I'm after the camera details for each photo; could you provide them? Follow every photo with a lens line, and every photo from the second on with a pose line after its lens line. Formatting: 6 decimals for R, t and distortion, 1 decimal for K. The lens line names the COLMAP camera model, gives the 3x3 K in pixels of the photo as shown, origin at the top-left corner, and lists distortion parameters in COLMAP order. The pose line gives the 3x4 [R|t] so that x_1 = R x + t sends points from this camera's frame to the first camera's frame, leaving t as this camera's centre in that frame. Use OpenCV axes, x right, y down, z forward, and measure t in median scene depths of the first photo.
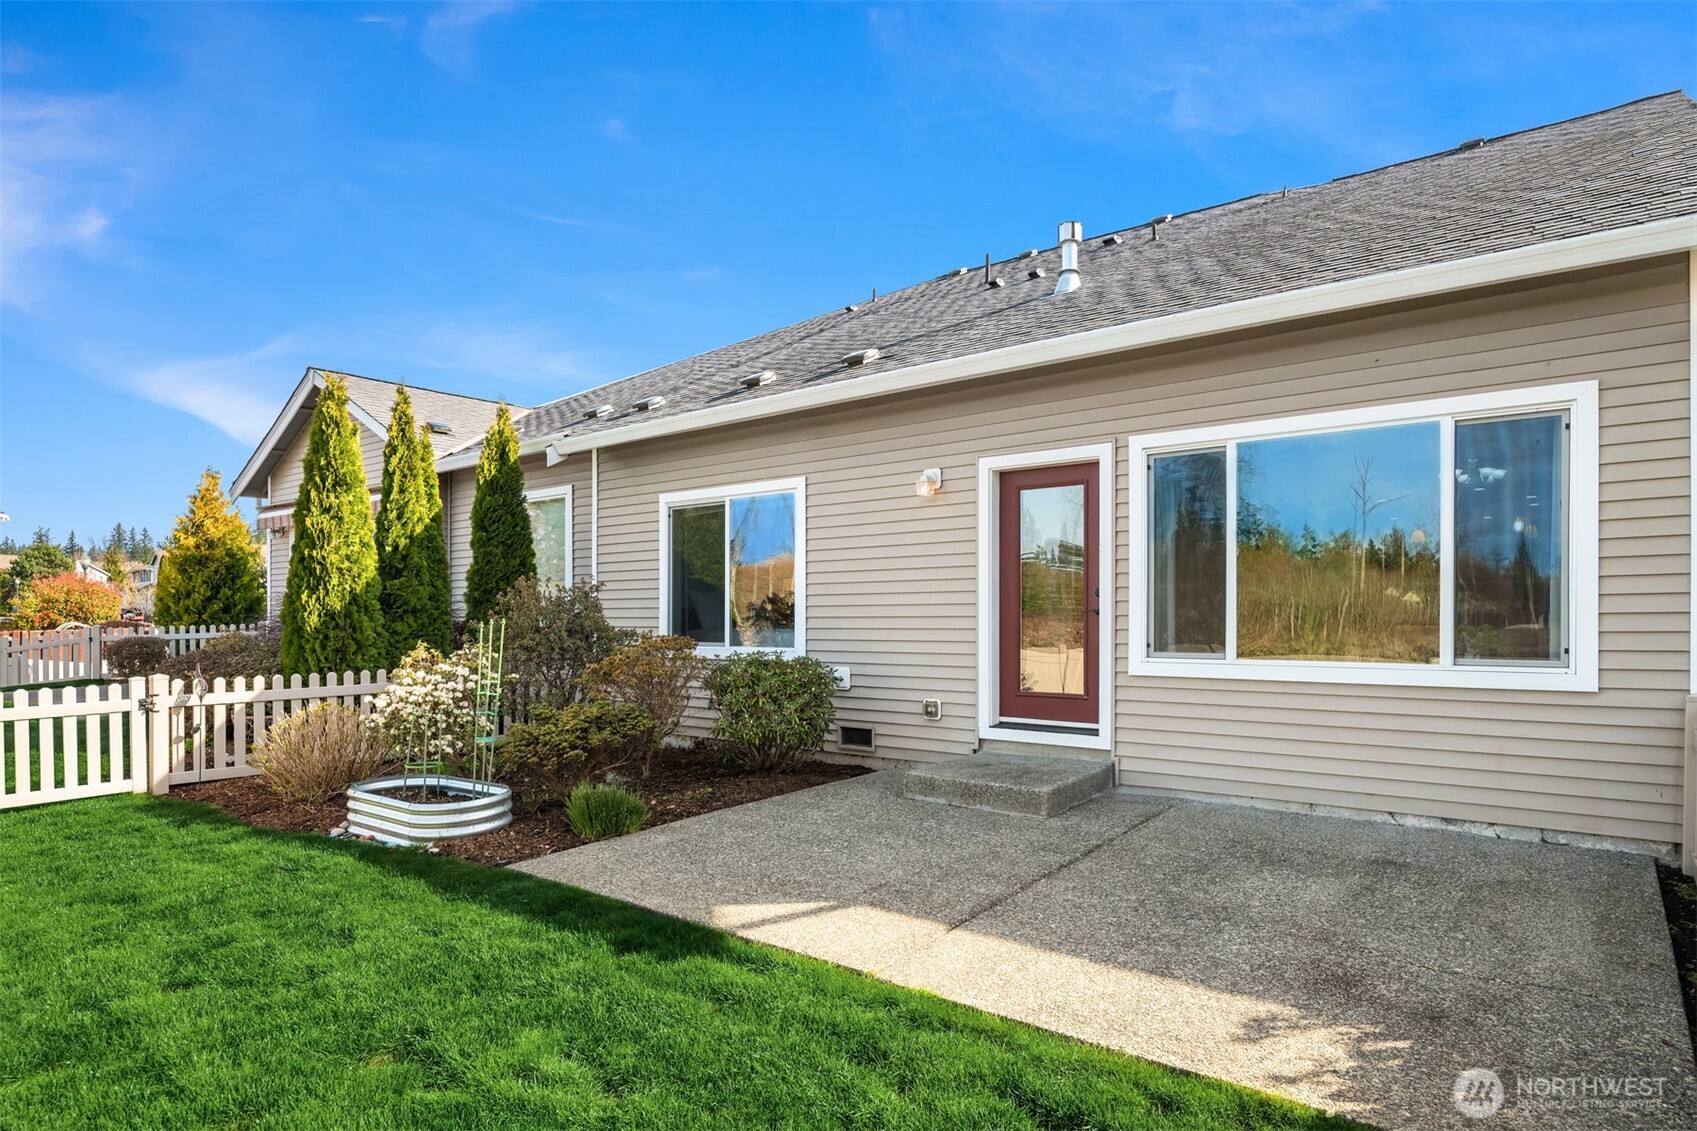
lens RADIAL K [[919.3, 0, 872.0], [0, 919.3, 617.4], [0, 0, 1]] dist [-0.000055, -0.000999]
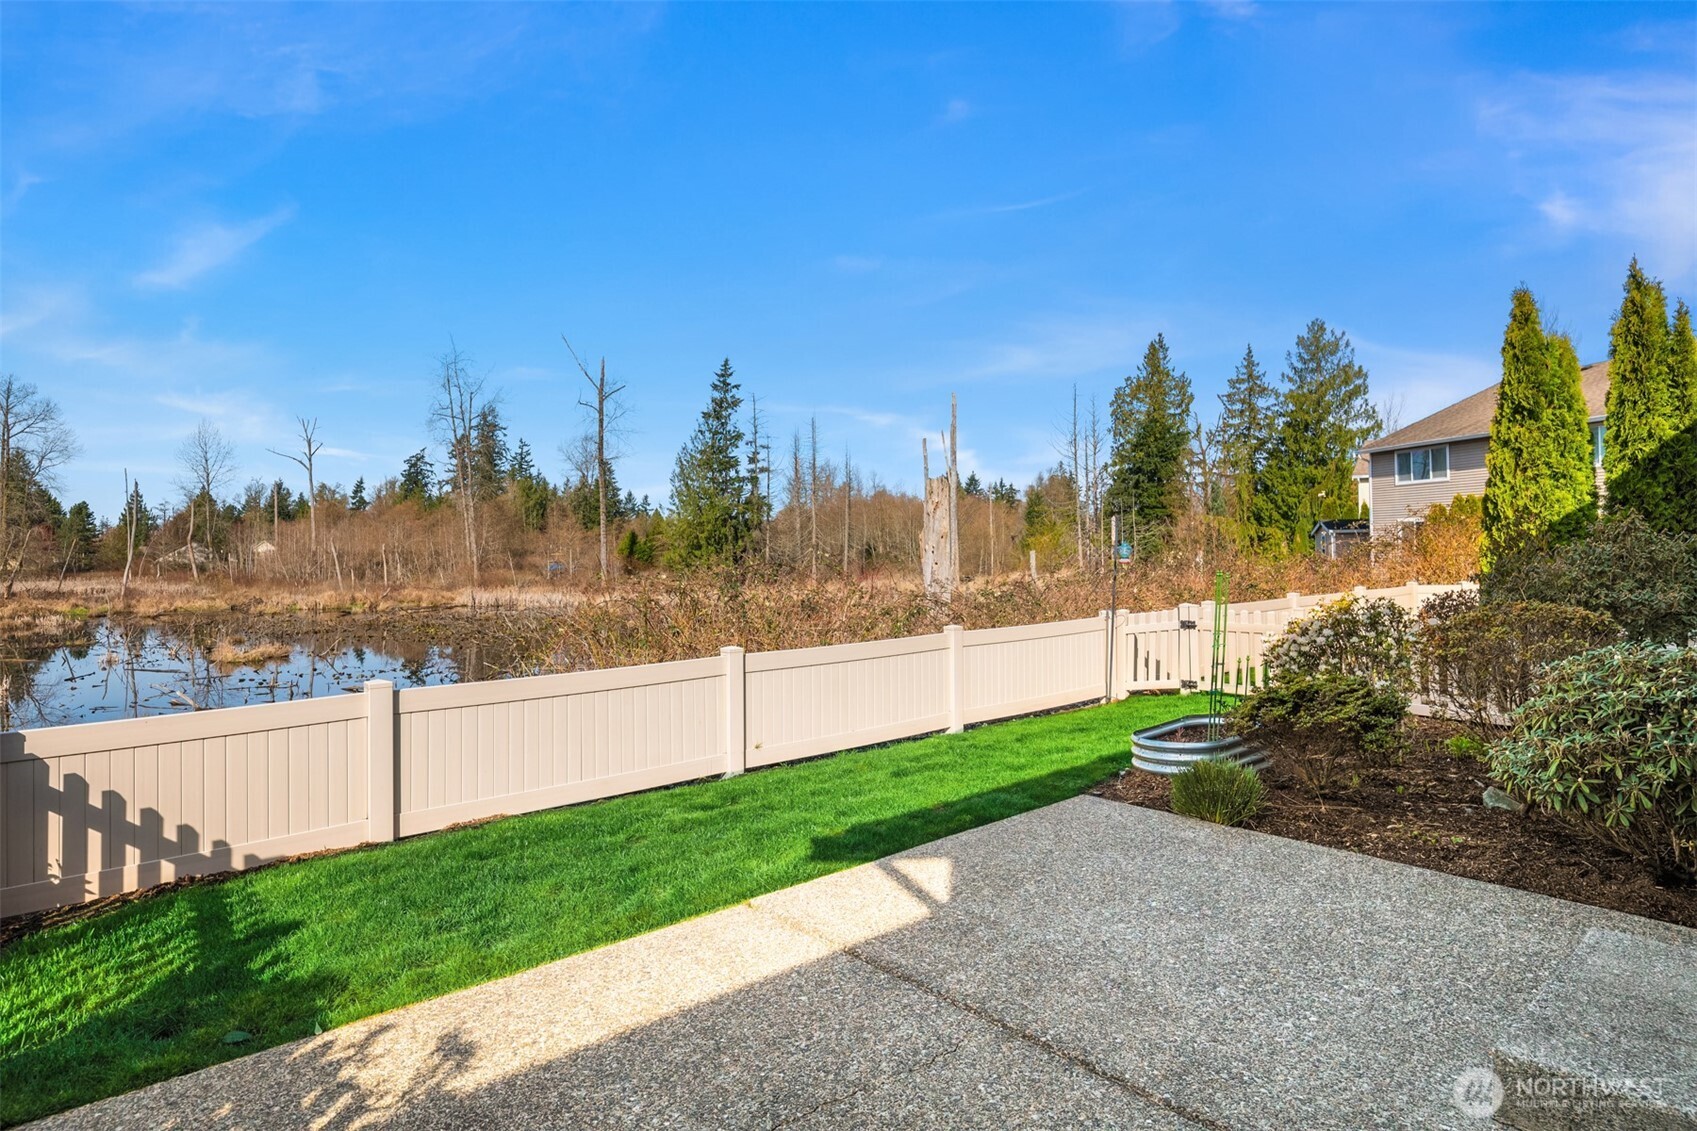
lens RADIAL K [[919.3, 0, 846.1], [0, 919.3, 555.3], [0, 0, 1]] dist [-0.000055, -0.000999]
pose [[-0.208646, 0.017630, -0.977832, 0.917300], [-0.000068, 0.999837, 0.018041, -0.047220], [0.977991, 0.003831, -0.208611, 1.172036]]
